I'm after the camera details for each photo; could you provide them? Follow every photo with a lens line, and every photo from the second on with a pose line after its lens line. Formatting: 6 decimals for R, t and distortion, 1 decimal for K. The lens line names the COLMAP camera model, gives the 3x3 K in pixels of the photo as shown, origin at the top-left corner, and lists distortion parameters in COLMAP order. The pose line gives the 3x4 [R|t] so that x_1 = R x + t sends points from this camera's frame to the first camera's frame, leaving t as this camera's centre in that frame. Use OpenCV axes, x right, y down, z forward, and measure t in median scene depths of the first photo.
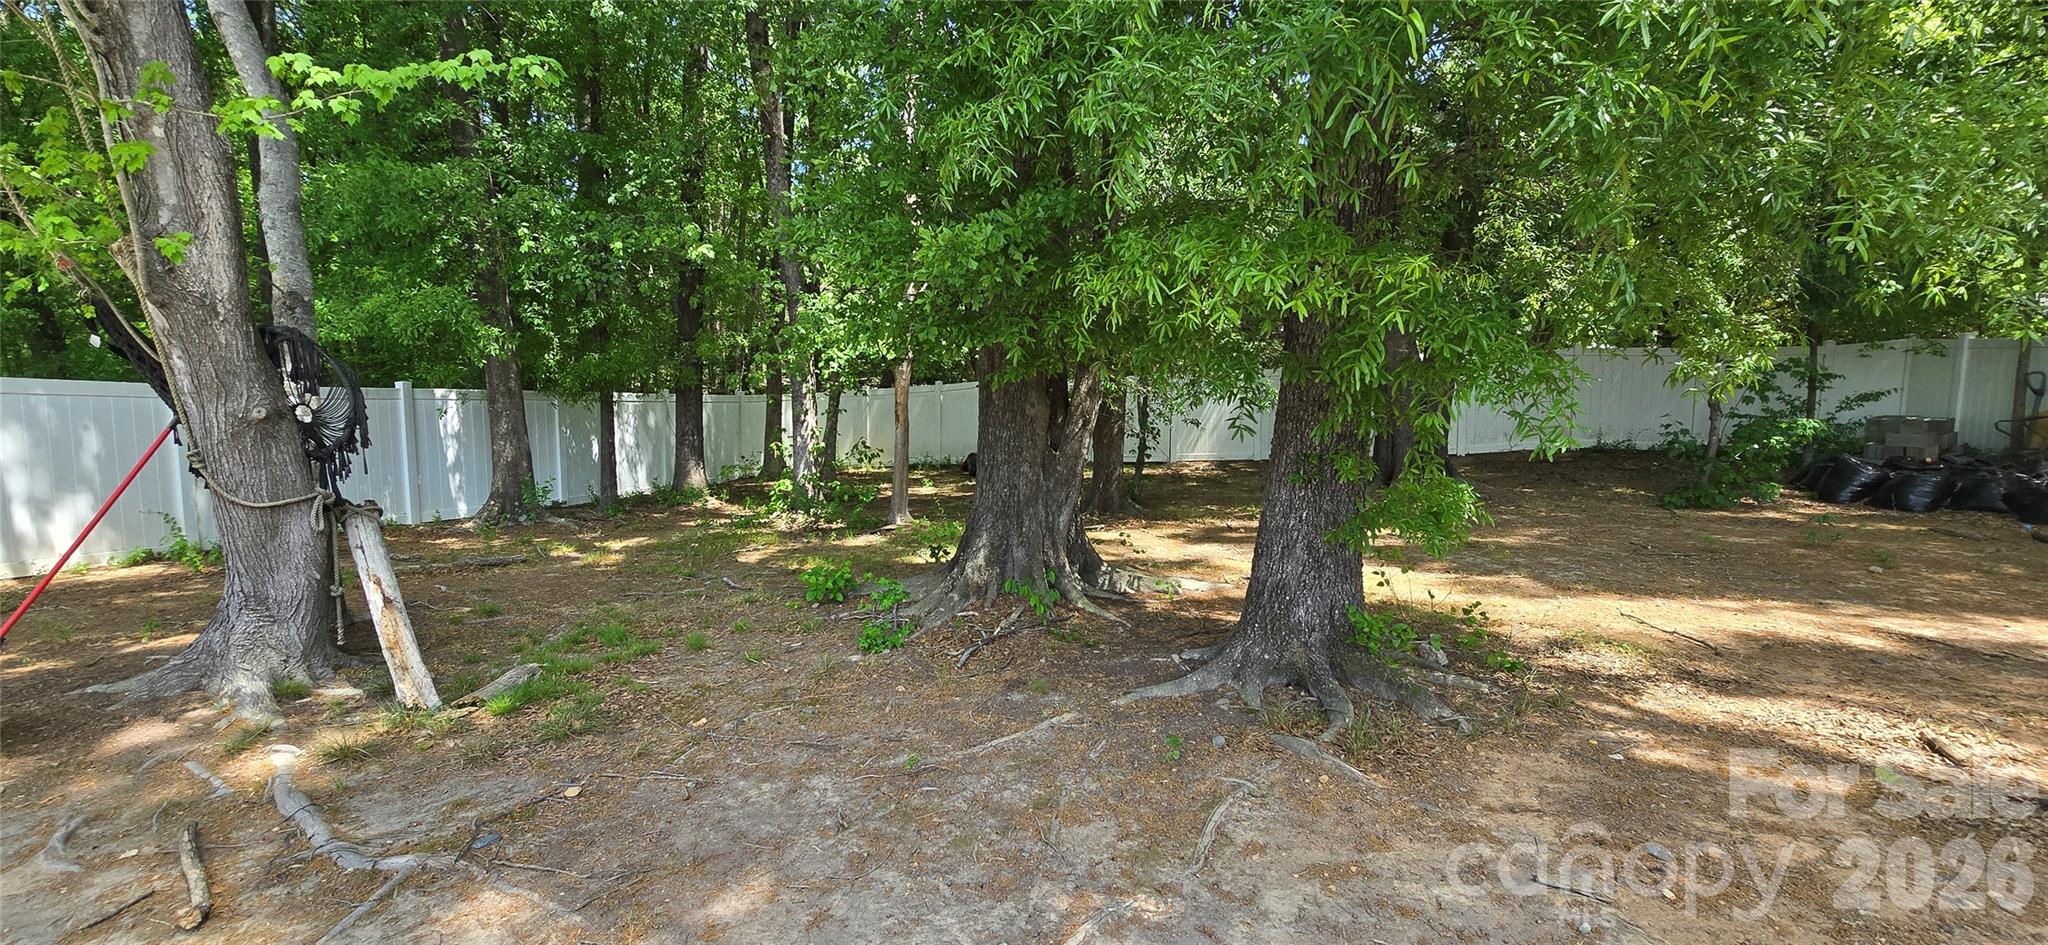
lens RADIAL K [[835.0, 0, 1011.8], [0, 835.0, 465.0], [0, 0, 1]] dist [-0.003546, -0.000805]
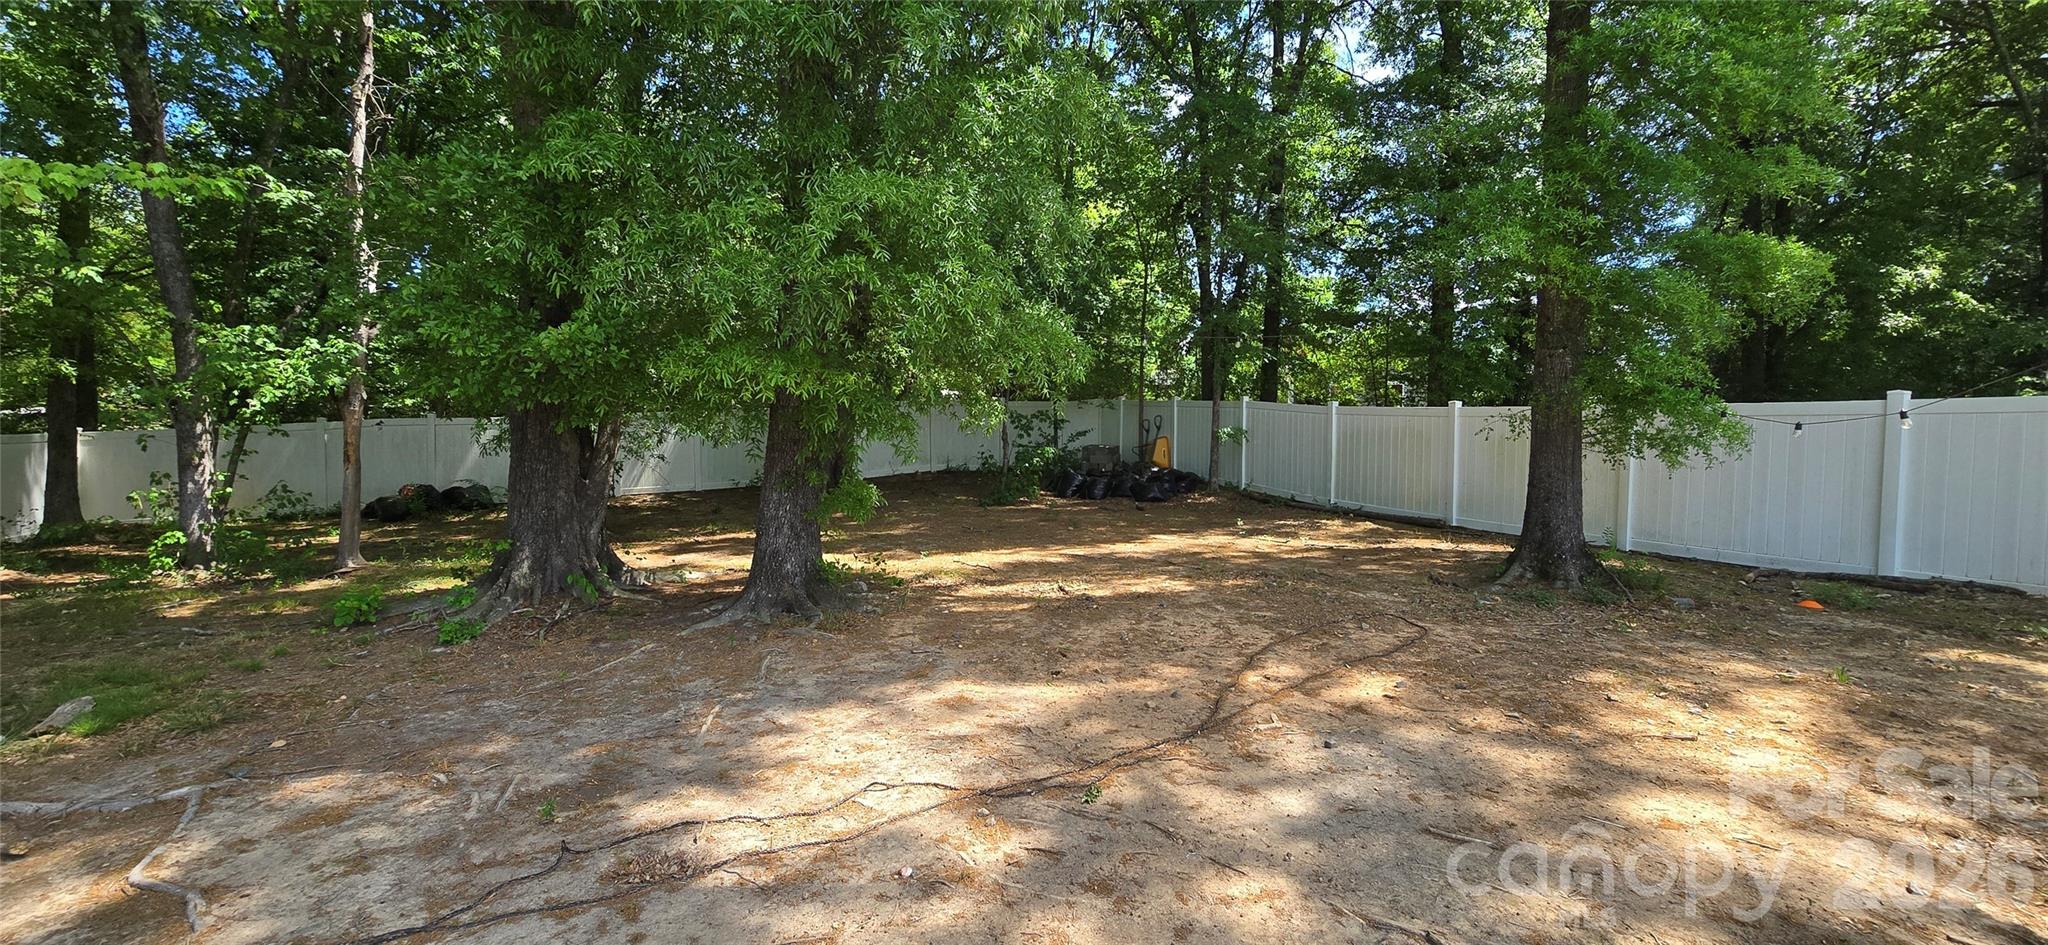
lens RADIAL K [[835.0, 0, 1018.5], [0, 835.0, 470.6], [0, 0, 1]] dist [-0.003546, -0.000805]
pose [[0.771908, -0.030401, 0.635007, -0.144833], [0.054001, 0.998381, -0.017847, 0.017368], [-0.633436, 0.048067, 0.772301, -0.242323]]
